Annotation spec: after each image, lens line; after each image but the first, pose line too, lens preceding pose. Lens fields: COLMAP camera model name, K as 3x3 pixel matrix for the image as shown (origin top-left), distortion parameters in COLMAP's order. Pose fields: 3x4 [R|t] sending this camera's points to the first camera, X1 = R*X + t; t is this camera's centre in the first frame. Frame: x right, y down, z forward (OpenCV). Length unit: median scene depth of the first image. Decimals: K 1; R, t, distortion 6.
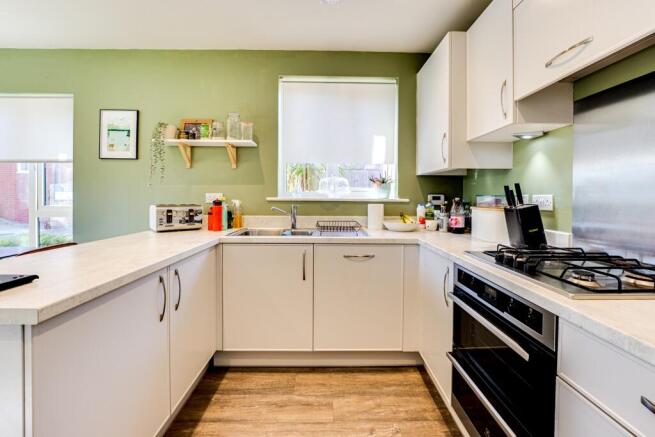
lens RADIAL K [[279.5, 0, 327.5], [0, 279.5, 196.0], [0, 0, 1]] dist [-0.001042, -0.000012]
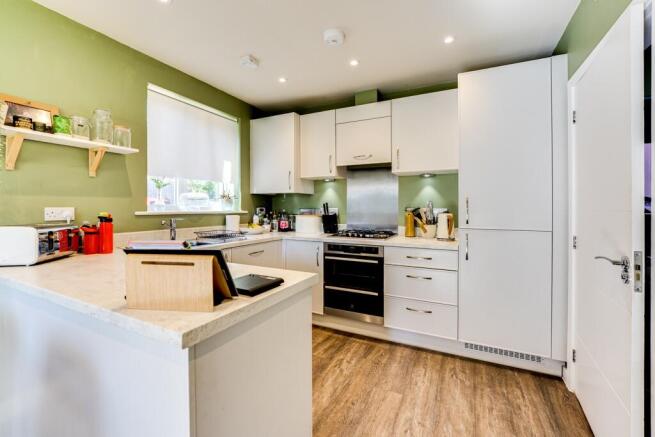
lens RADIAL K [[280.3, 0, 328.3], [0, 280.3, 207.1], [0, 0, 1]] dist [-0.000627, -0.000114]
pose [[0.453717, -0.003136, 0.891141, -0.768059], [0.000821, 0.999995, 0.003101, -0.012427], [-0.891146, -0.000675, 0.453717, 0.027115]]
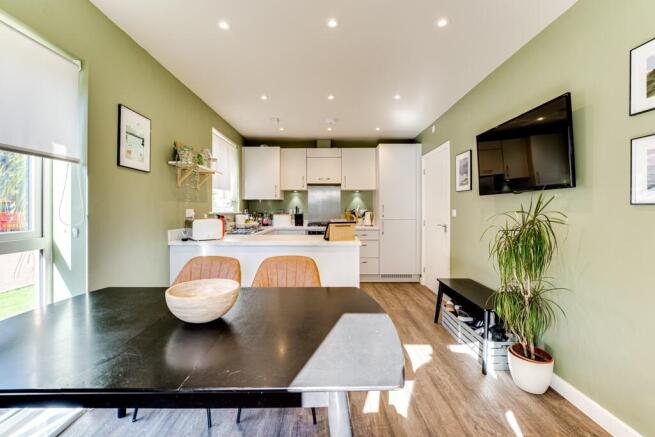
lens RADIAL K [[267.8, 0, 330.0], [0, 267.8, 208.8], [0, 0, 1]] dist [-0.001912, -0.000178]
pose [[-0.003033, -0.001872, 0.999994, -1.565845], [0.002002, 0.999996, 0.001878, -0.013149], [-0.999993, 0.002007, -0.003029, 0.409239]]
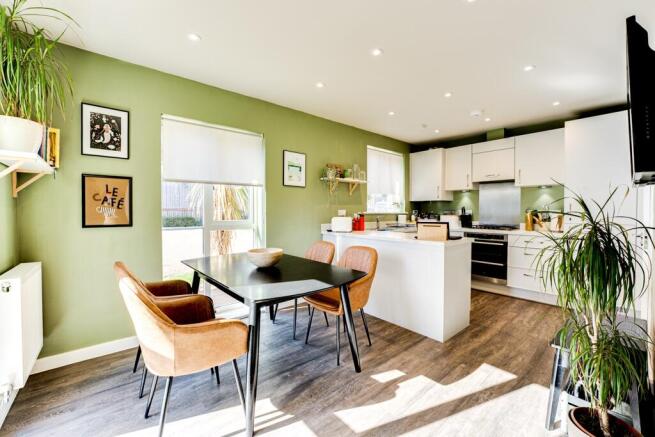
lens RADIAL K [[272.3, 0, 342.1], [0, 272.3, 217.1], [0, 0, 1]] dist [-0.001603, 0.000048]
pose [[0.738958, -0.021176, 0.673419, -1.514263], [0.003994, 0.999626, 0.027051, -0.011722], [-0.673740, -0.017300, 0.738766, -0.199983]]
